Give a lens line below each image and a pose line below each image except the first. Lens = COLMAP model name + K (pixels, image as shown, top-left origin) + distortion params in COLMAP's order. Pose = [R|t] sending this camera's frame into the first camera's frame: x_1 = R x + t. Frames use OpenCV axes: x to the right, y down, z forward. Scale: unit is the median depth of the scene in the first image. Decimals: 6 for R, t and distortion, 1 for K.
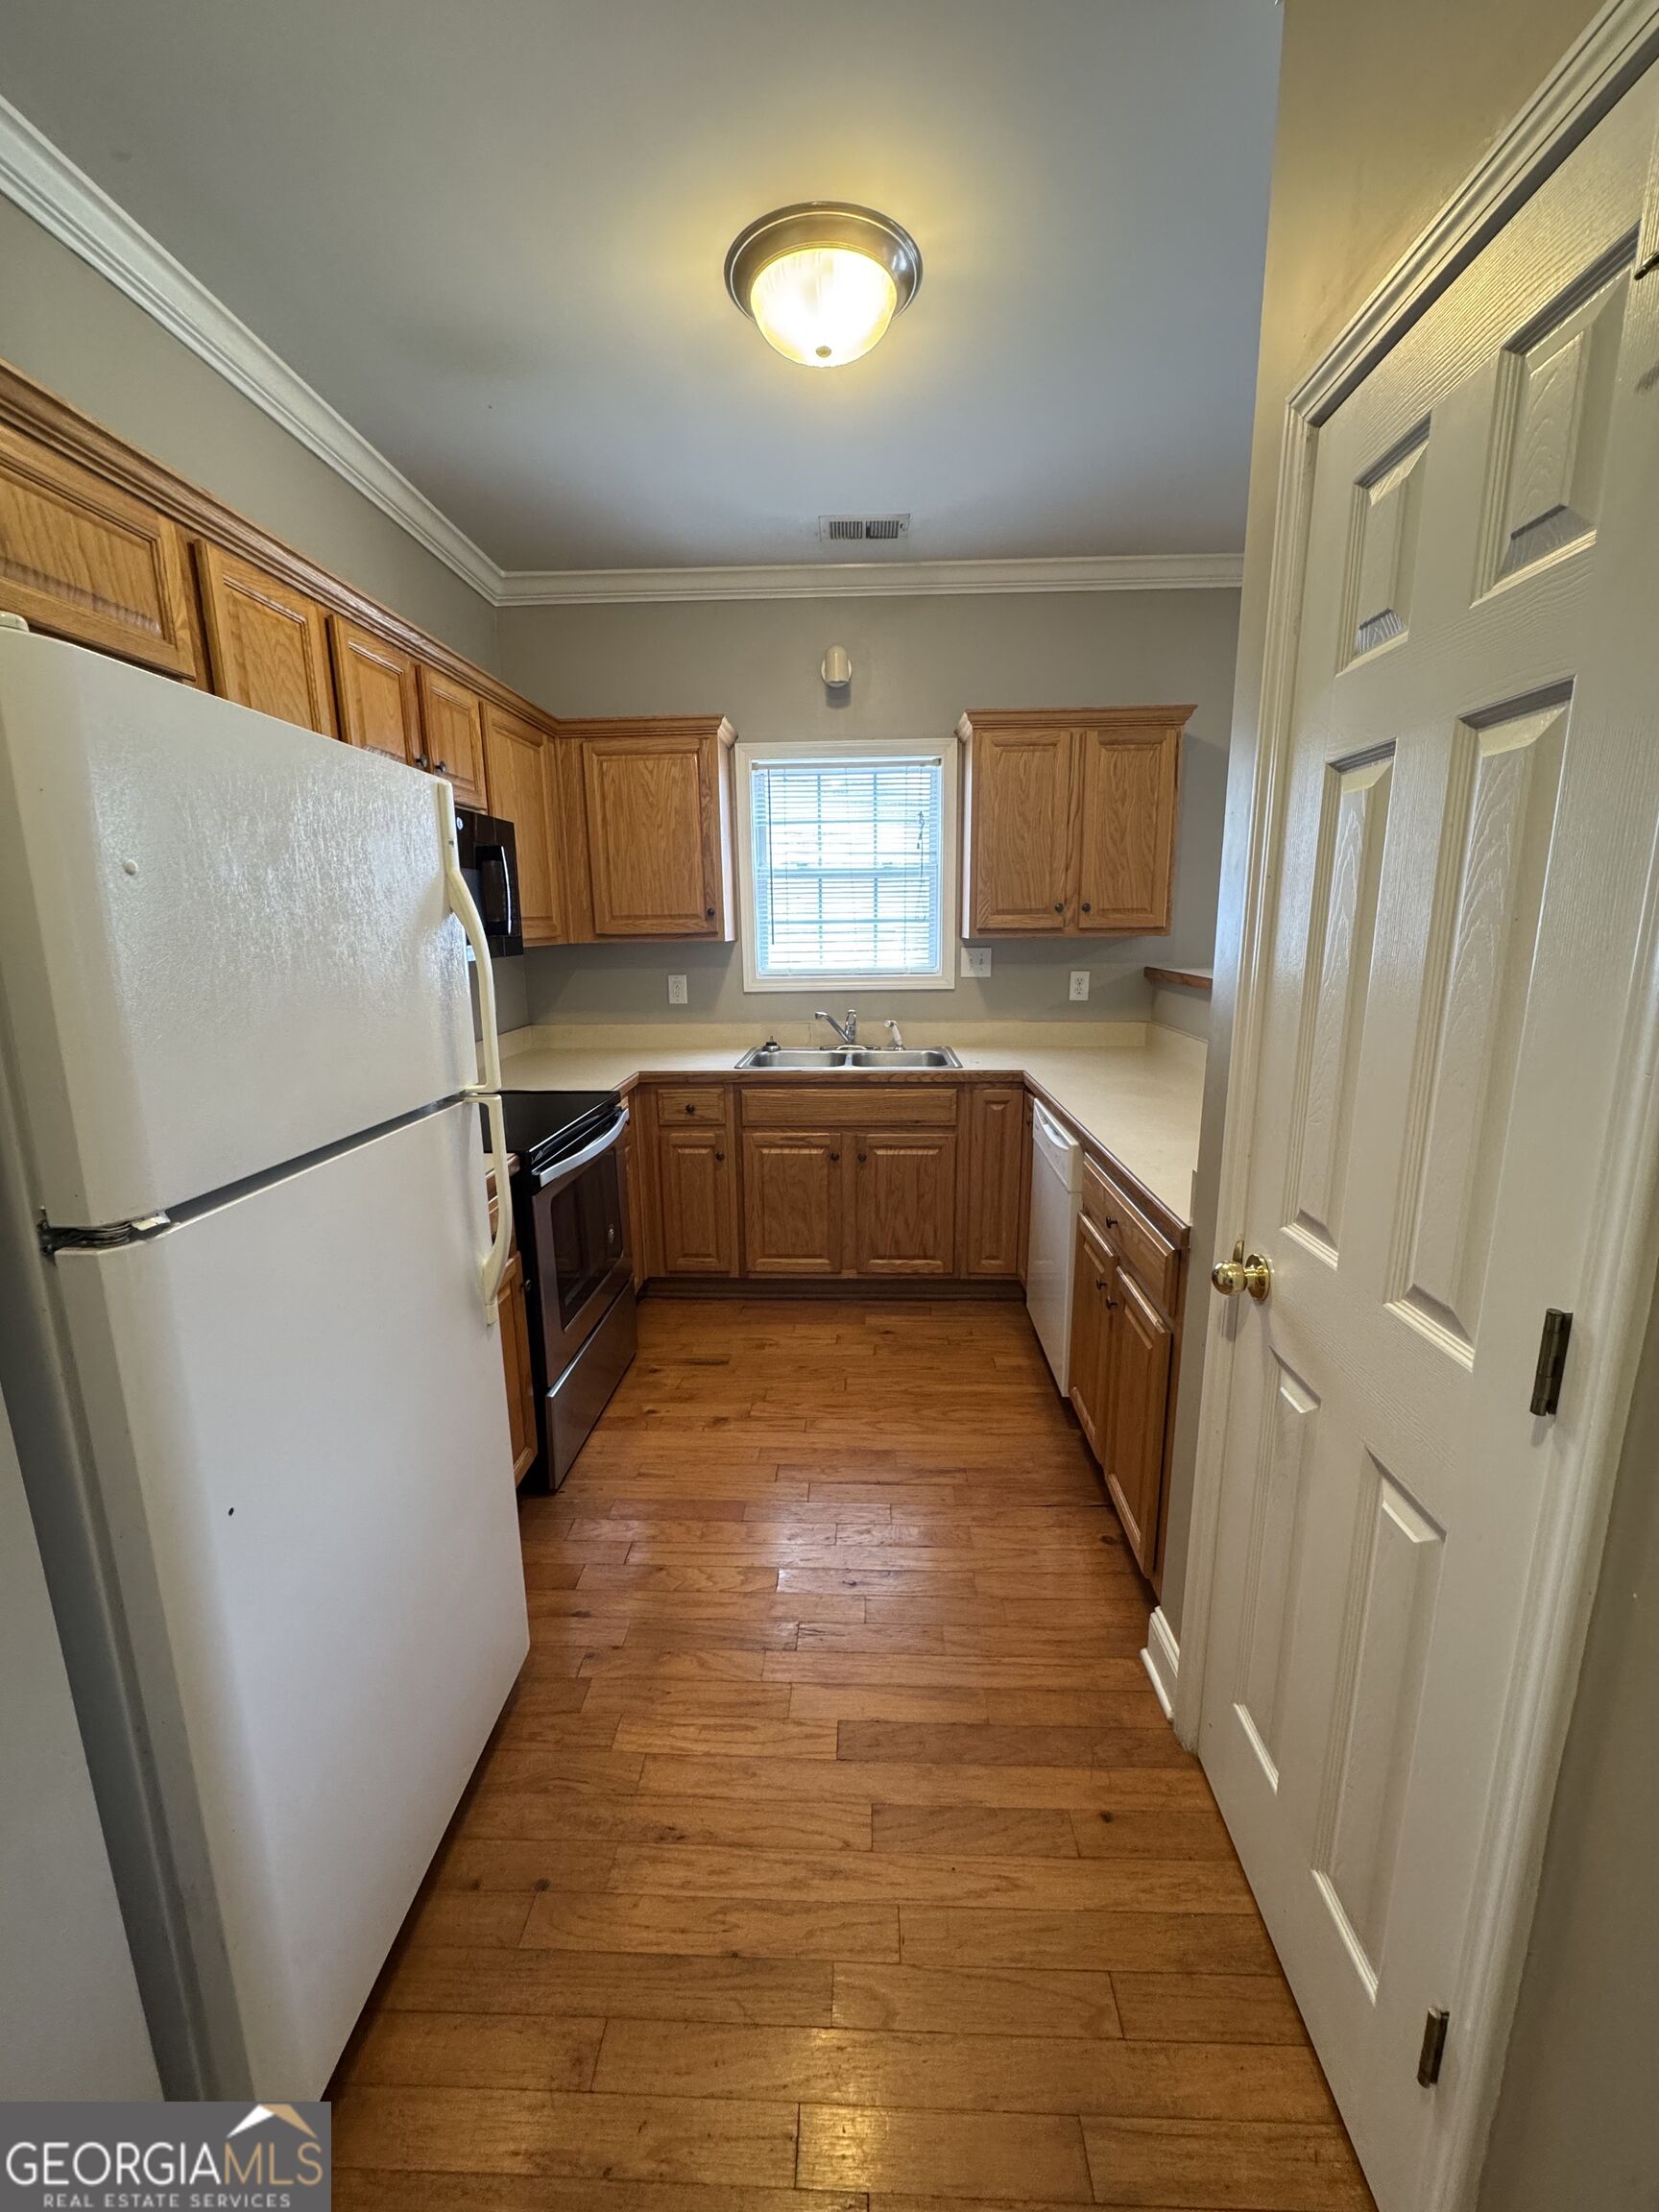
lens RADIAL K [[880.3, 0, 829.5], [0, 880.3, 1106.0], [0, 0, 1]] dist [-0.003166, 0.000368]
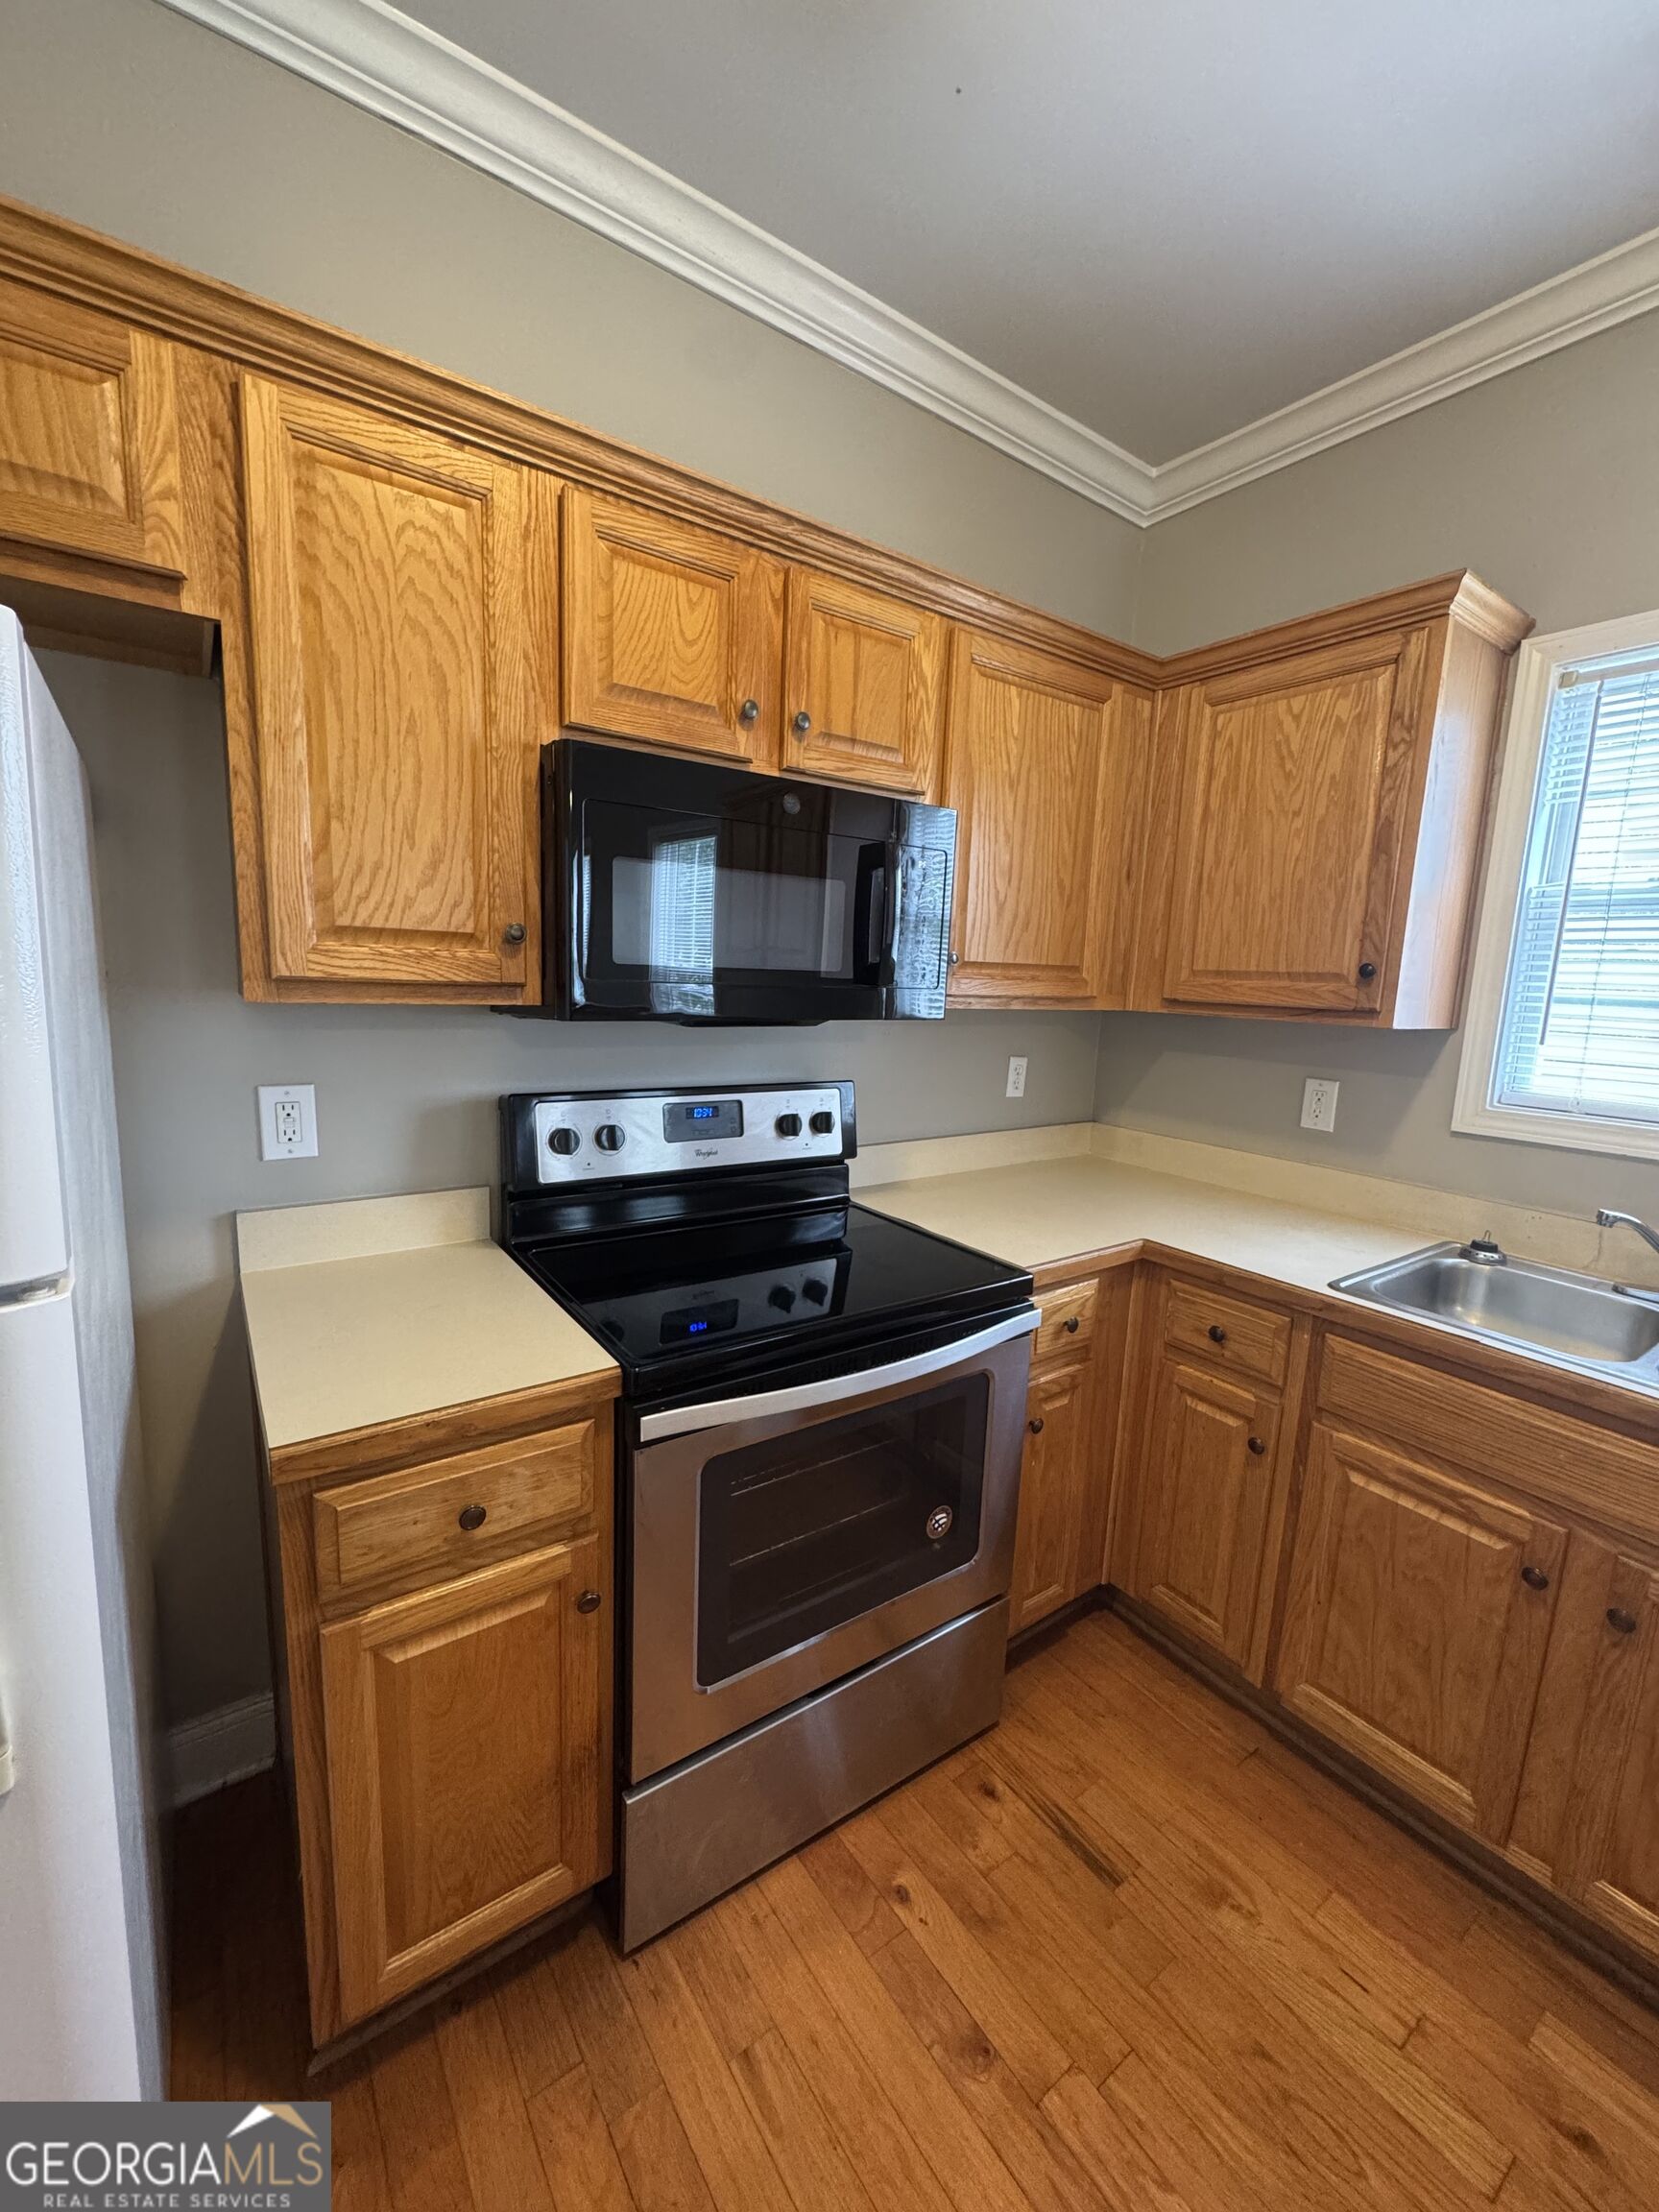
lens RADIAL K [[880.3, 0, 829.5], [0, 880.3, 1106.0], [0, 0, 1]] dist [-0.003166, 0.000368]
pose [[0.617623, 0.158877, -0.770260, 0.080622], [-0.210817, 0.976986, 0.032476, -0.096950], [0.757693, 0.142325, 0.636903, 0.462072]]
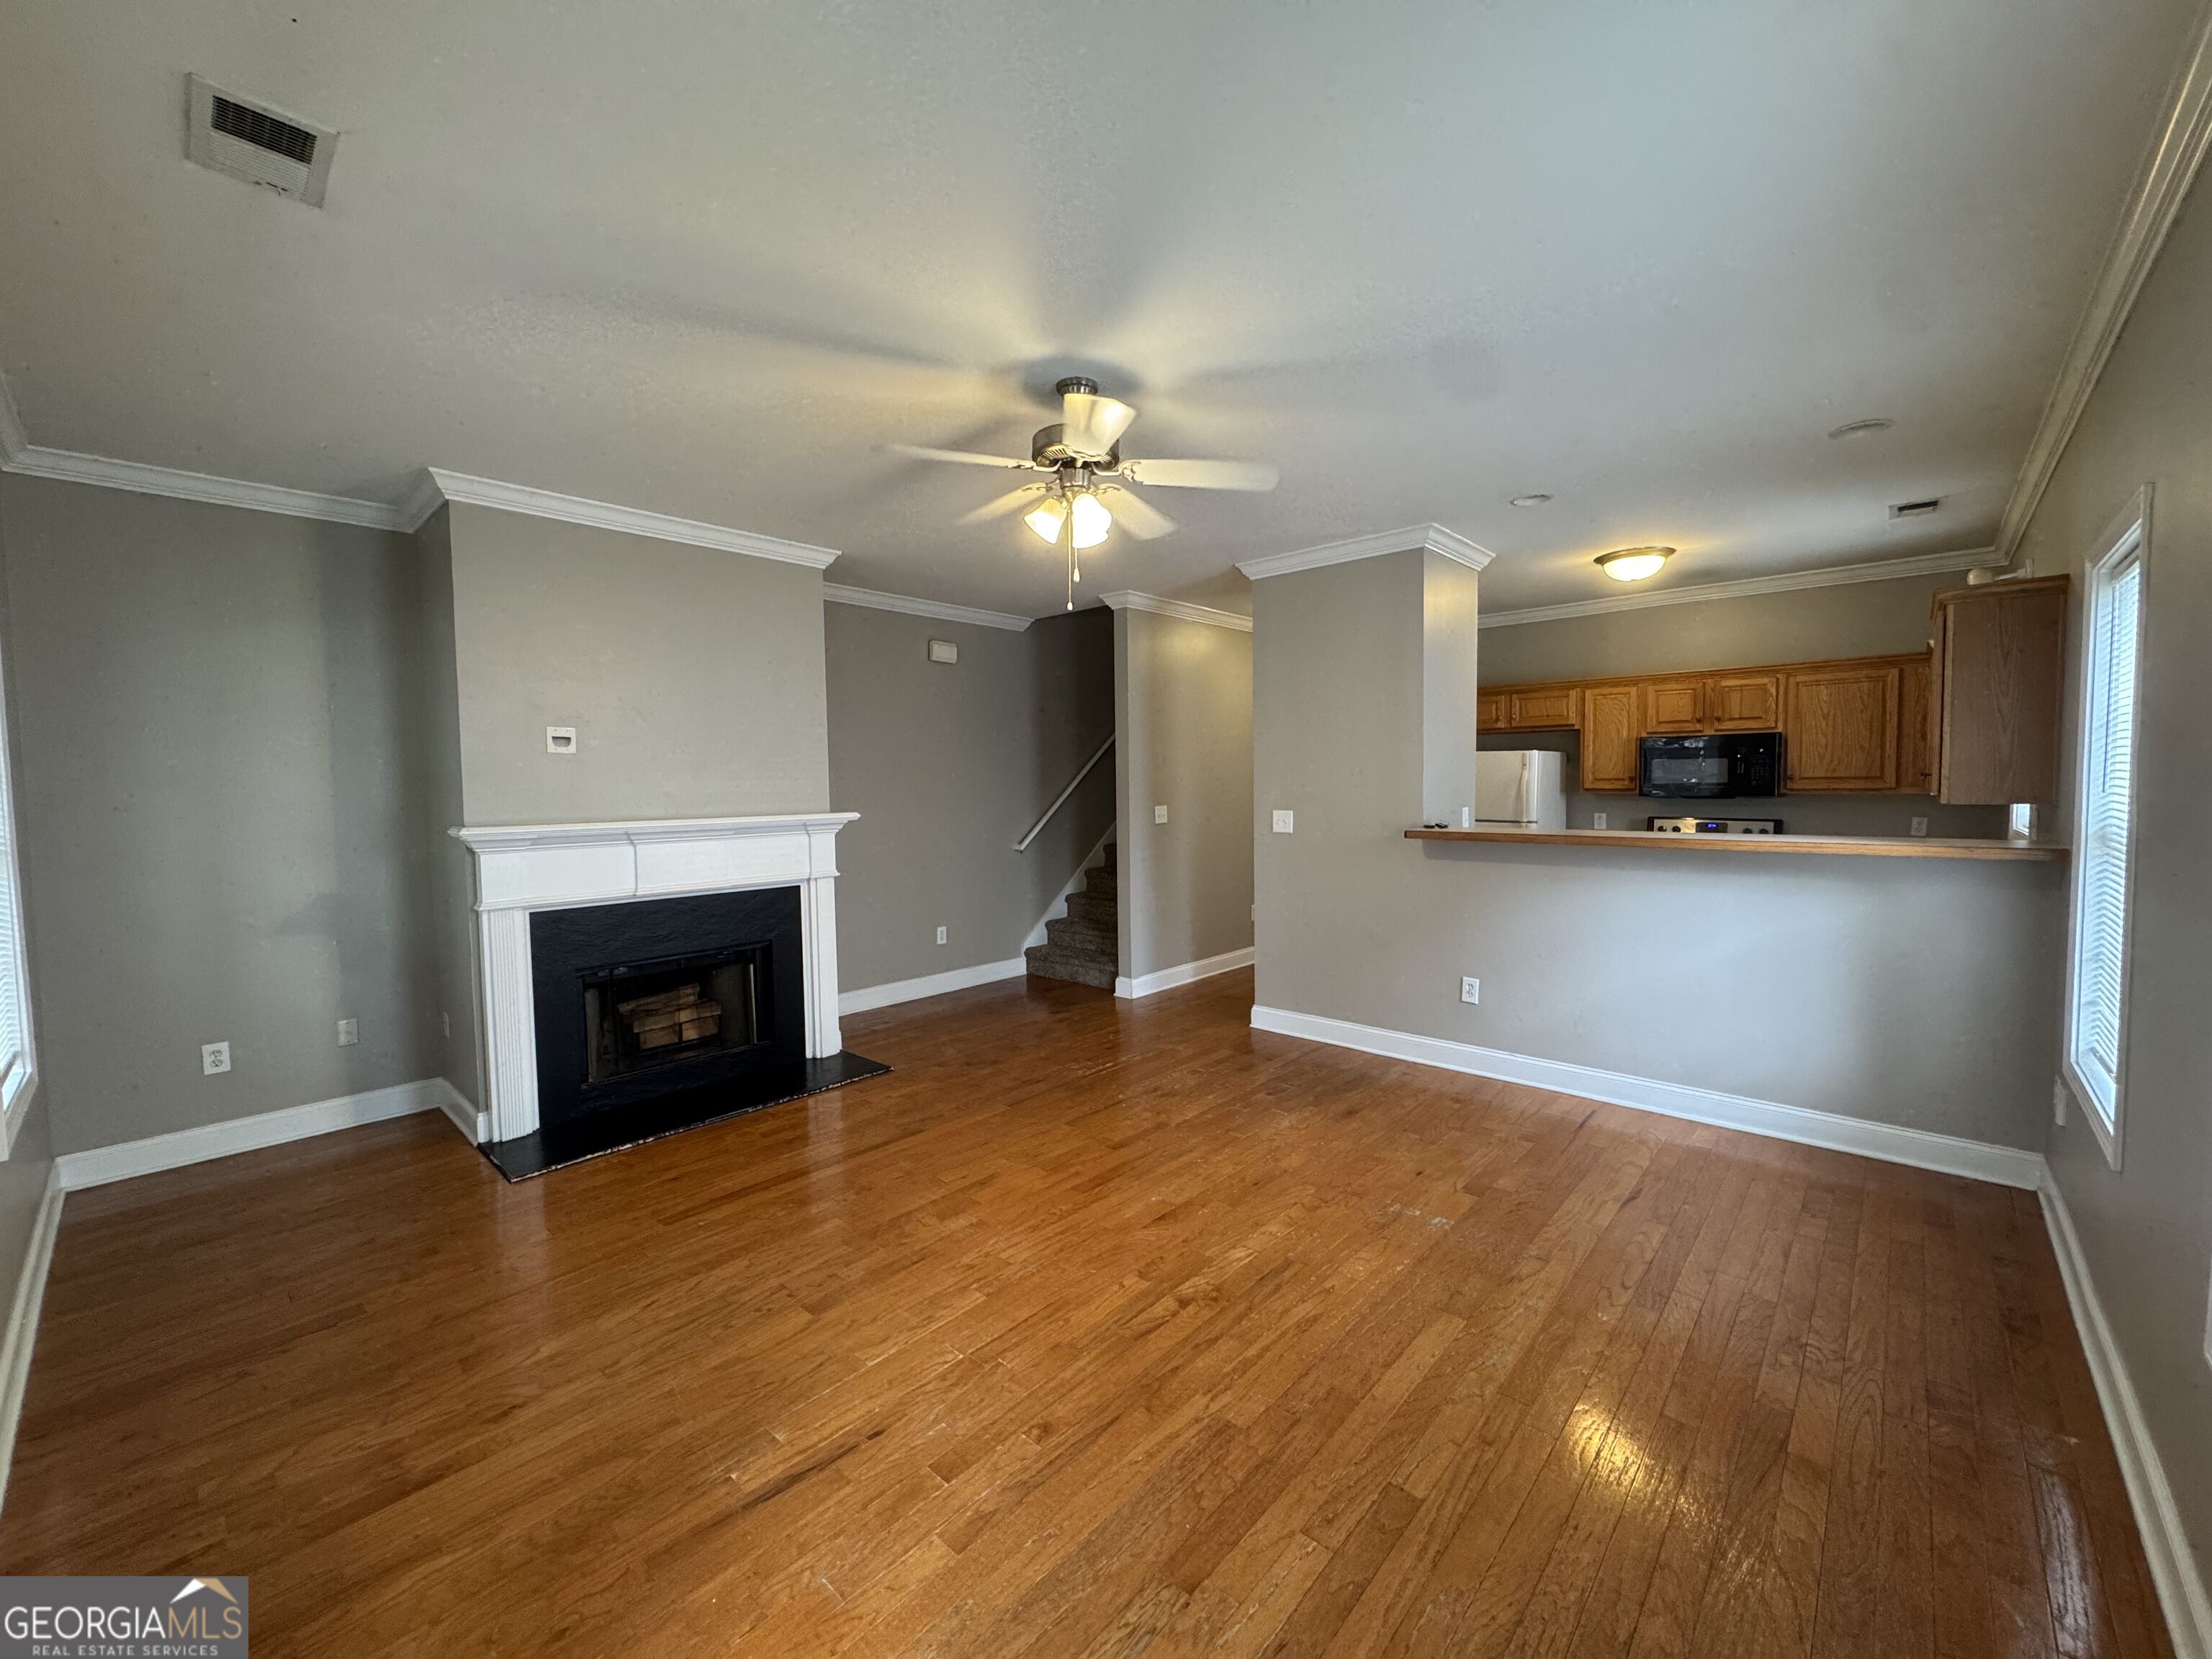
lens RADIAL K [[880.3, 0, 1107.9], [0, 880.3, 824.1], [0, 0, 1]] dist [-0.003166, 0.000368]
pose [[-0.638587, 0.059902, -0.767215, 1.838142], [-0.138847, 0.971636, 0.191430, -0.239387], [0.756920, 0.228770, -0.612157, 0.922737]]
